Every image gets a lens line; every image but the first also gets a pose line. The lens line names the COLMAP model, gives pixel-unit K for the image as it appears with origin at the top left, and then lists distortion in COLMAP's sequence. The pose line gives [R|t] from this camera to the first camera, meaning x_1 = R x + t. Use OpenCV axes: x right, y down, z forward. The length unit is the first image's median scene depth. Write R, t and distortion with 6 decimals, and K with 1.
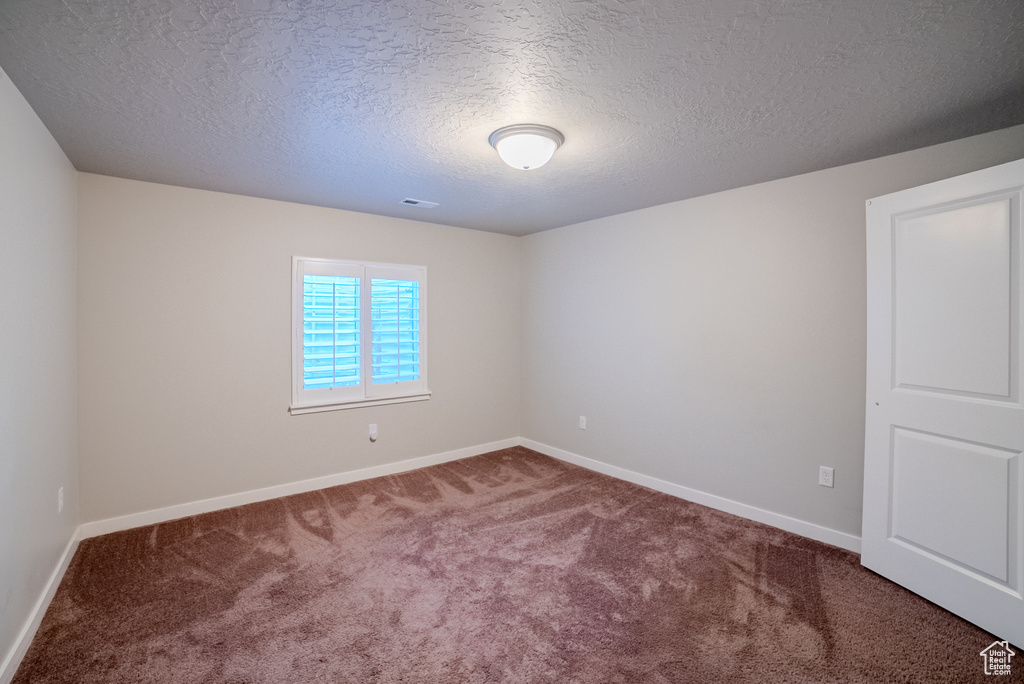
lens RADIAL K [[427.9, 0, 512.0], [0, 427.9, 342.0], [0, 0, 1]] dist [-0.104947, 0.034751]
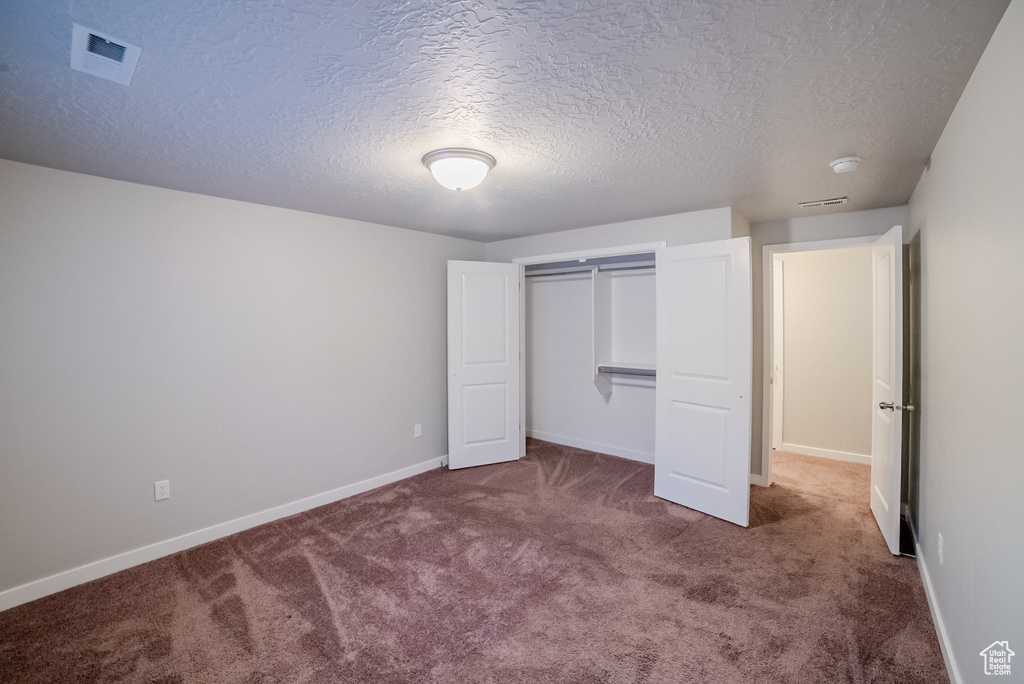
lens RADIAL K [[427.9, 0, 512.0], [0, 427.9, 342.0], [0, 0, 1]] dist [-0.104947, 0.034751]
pose [[-0.170931, -0.054720, 0.983762, -0.764980], [0.043370, 0.997071, 0.062996, -0.080970], [-0.984328, 0.053434, -0.168057, 0.809307]]
